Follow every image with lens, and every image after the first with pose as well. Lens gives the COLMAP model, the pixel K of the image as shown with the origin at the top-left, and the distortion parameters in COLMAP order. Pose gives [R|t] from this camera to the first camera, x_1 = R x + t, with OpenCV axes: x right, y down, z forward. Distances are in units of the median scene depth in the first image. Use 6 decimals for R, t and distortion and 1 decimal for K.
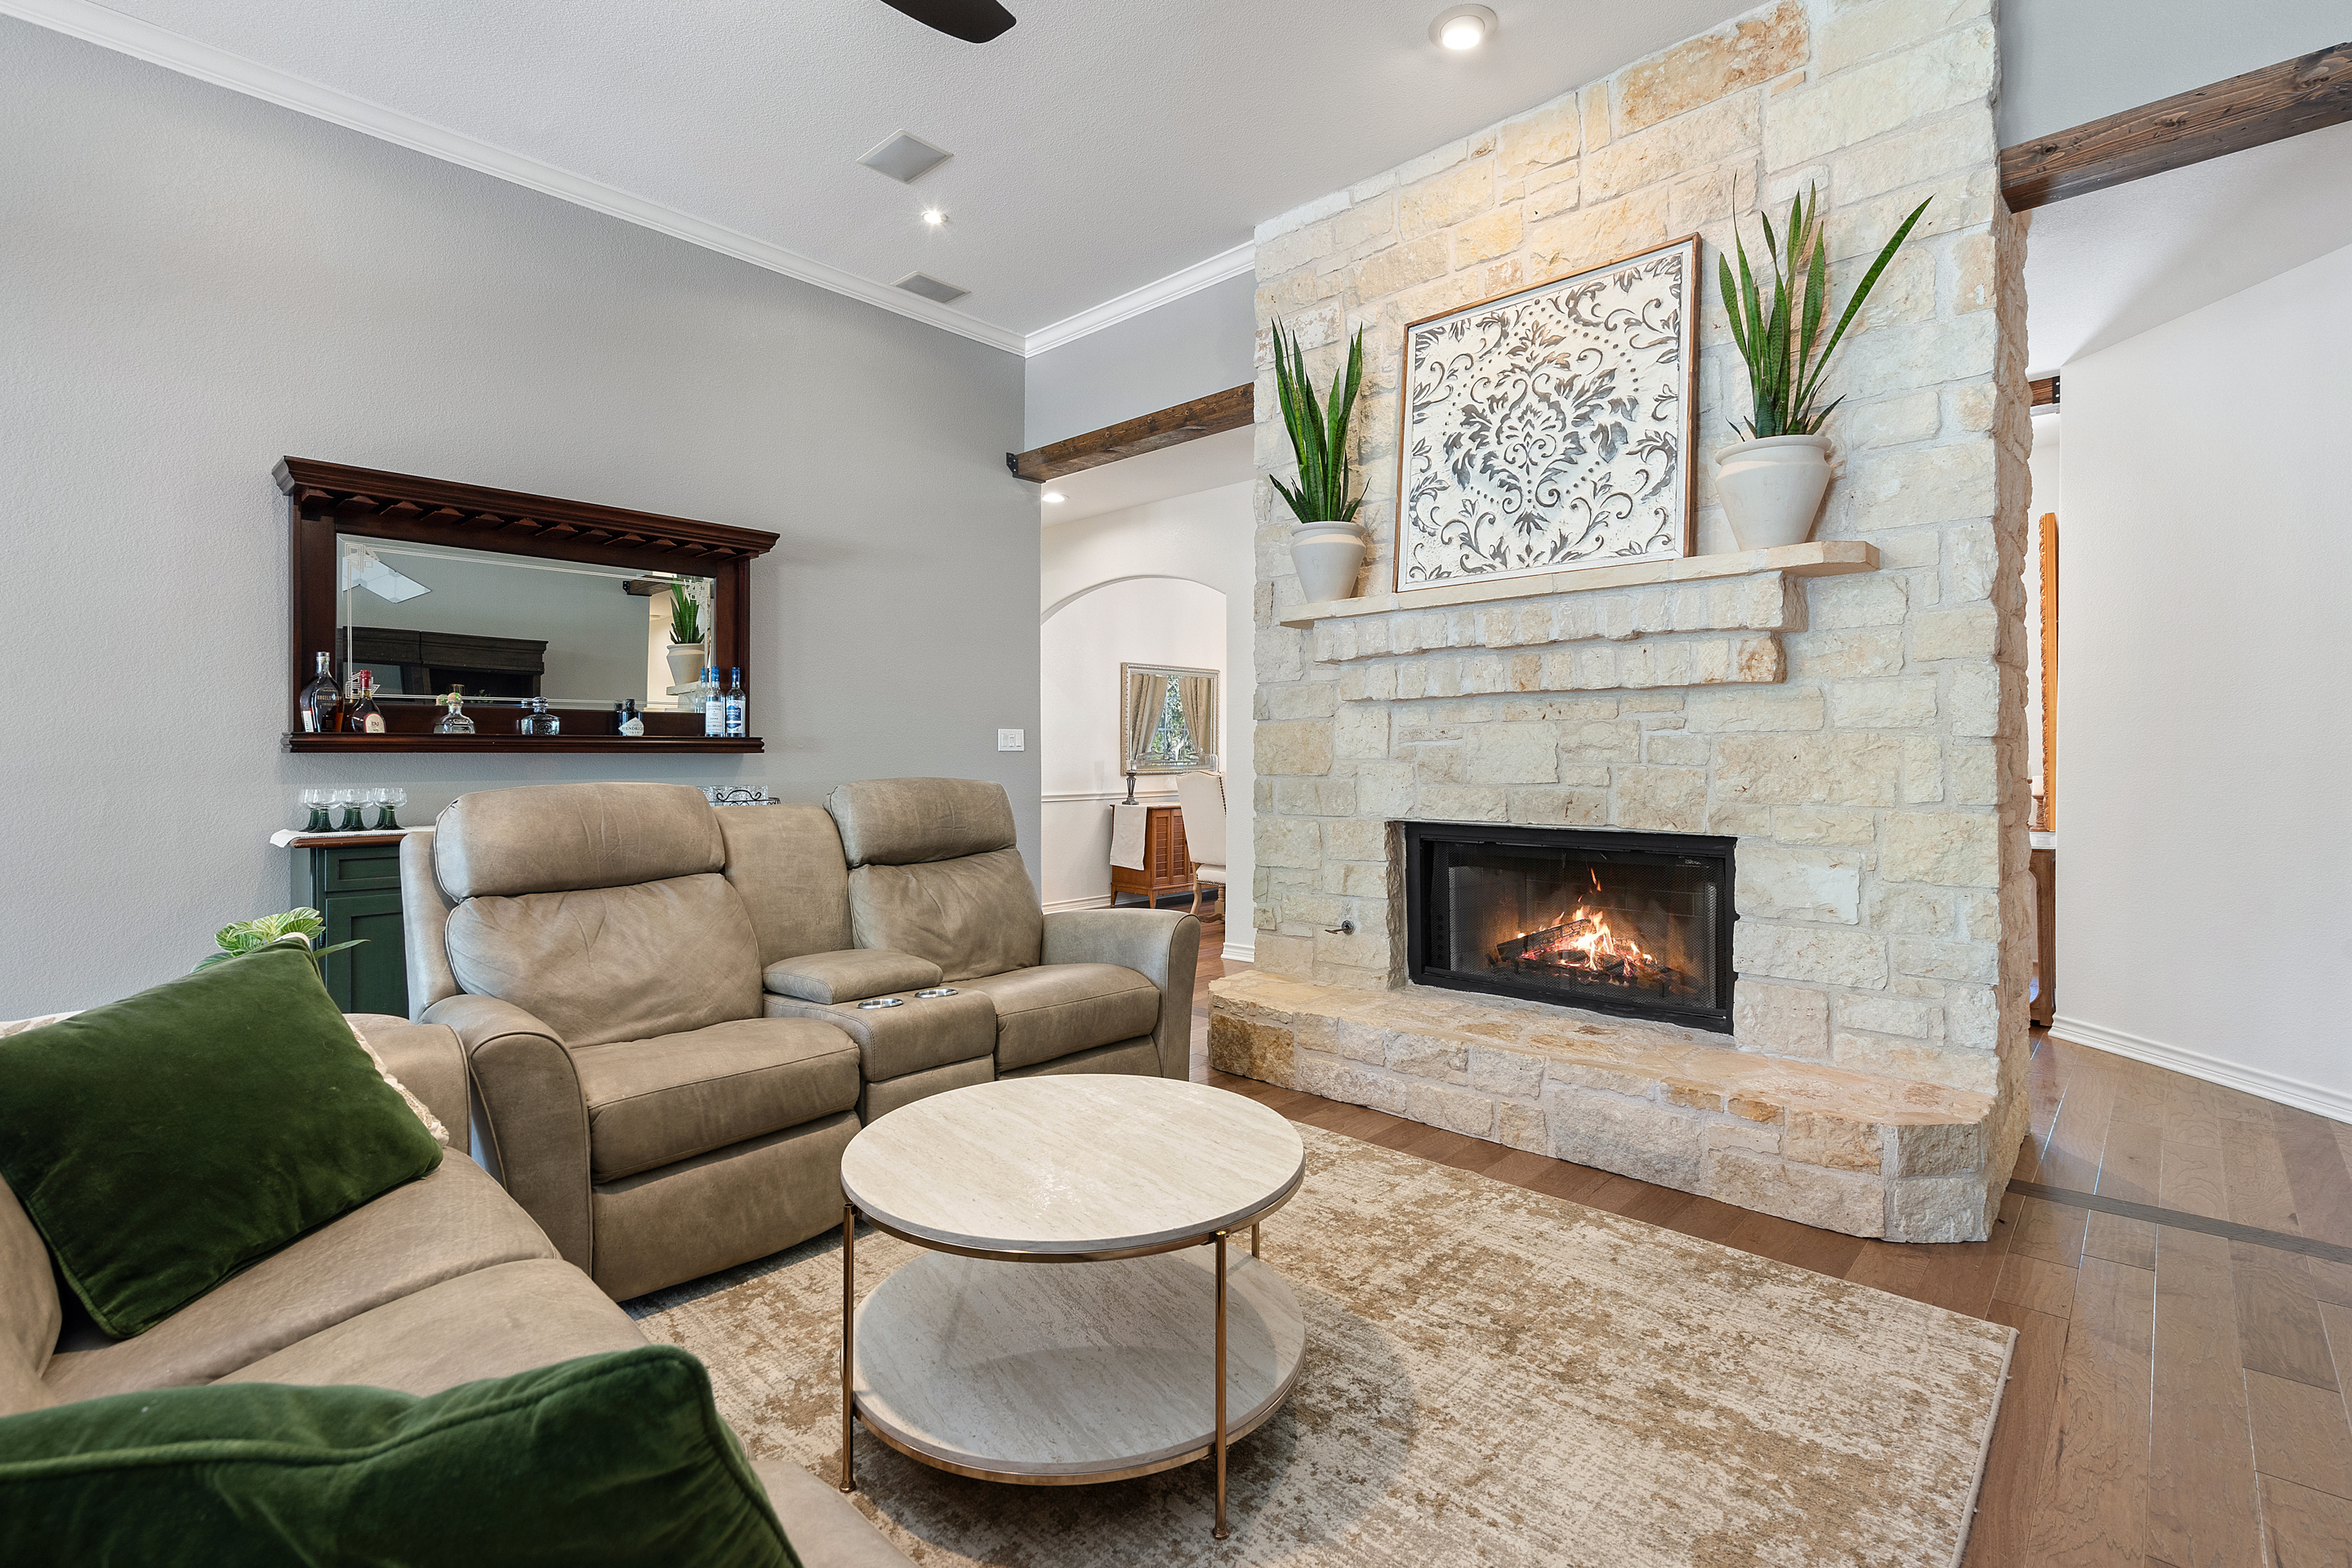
lens RADIAL K [[1072.3, 0, 1156.1], [0, 1072.3, 781.8], [0, 0, 1]] dist [-0.003636, 0.001857]
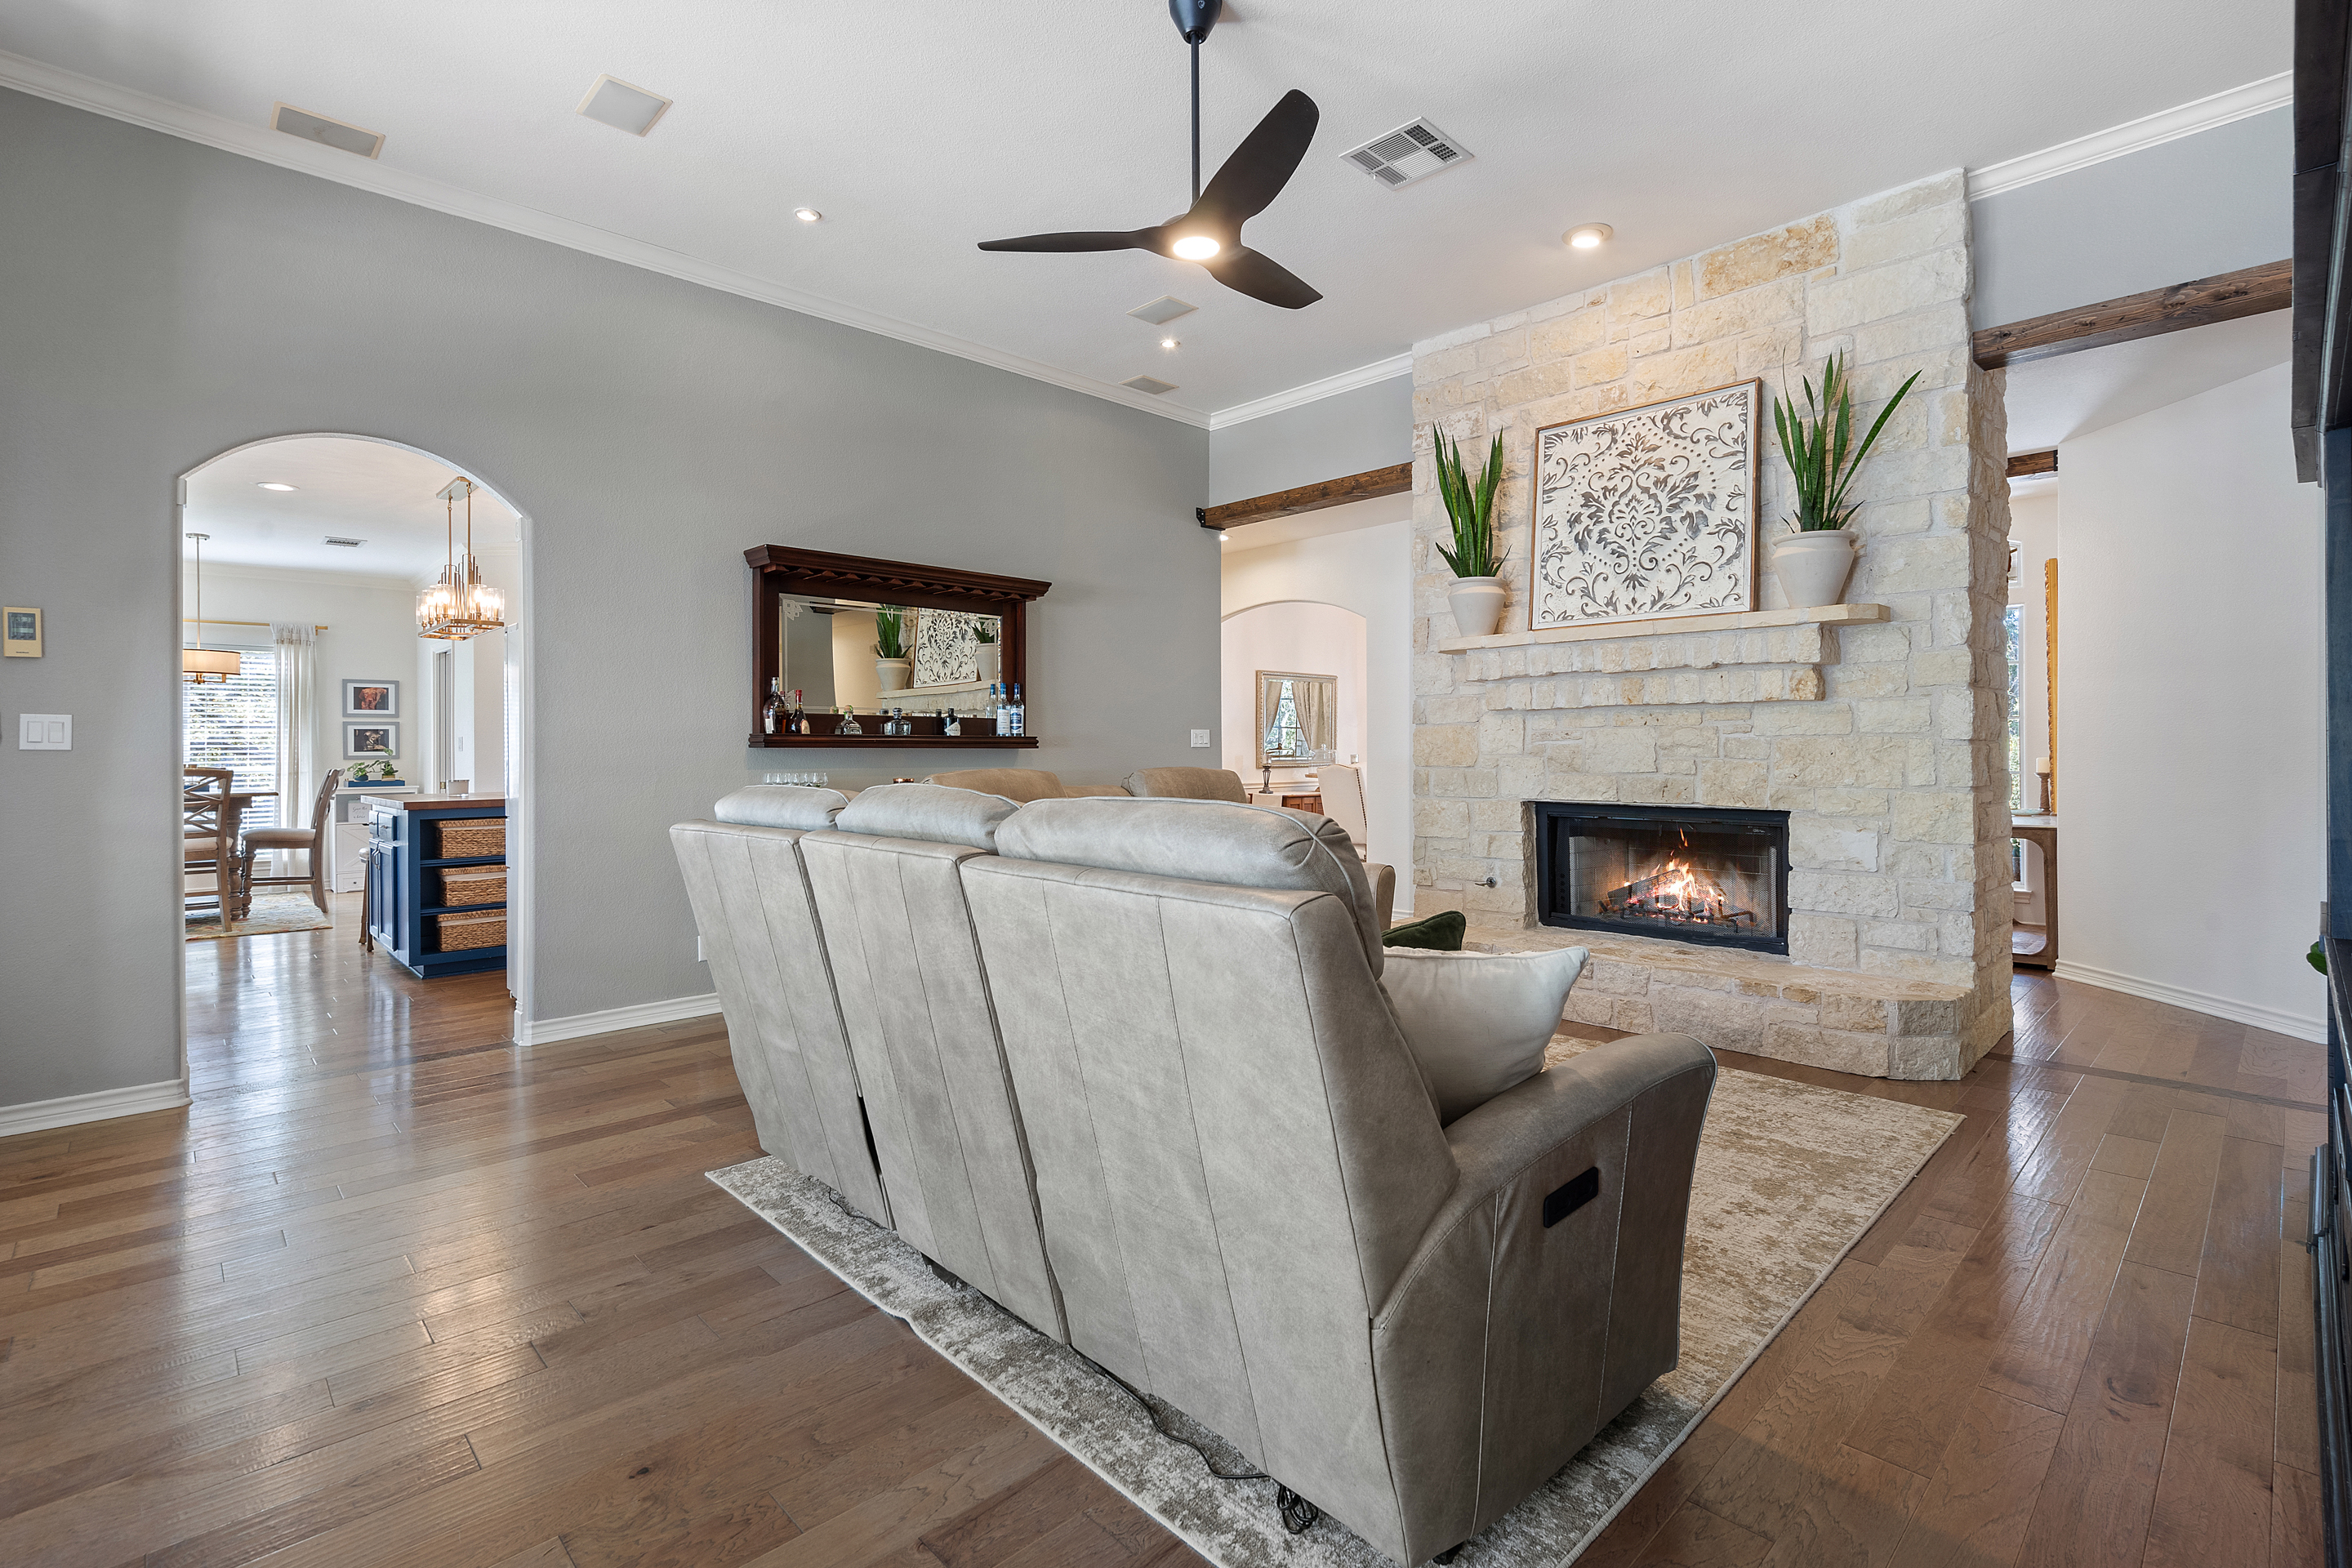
lens RADIAL K [[1072.3, 0, 1169.2], [0, 1072.3, 758.8], [0, 0, 1]] dist [-0.003636, 0.001857]
pose [[0.998904, 0.002822, -0.046731, -0.193967], [-0.003634, 0.999844, -0.017304, 0.010965], [0.046675, 0.017455, 0.998758, -0.418619]]
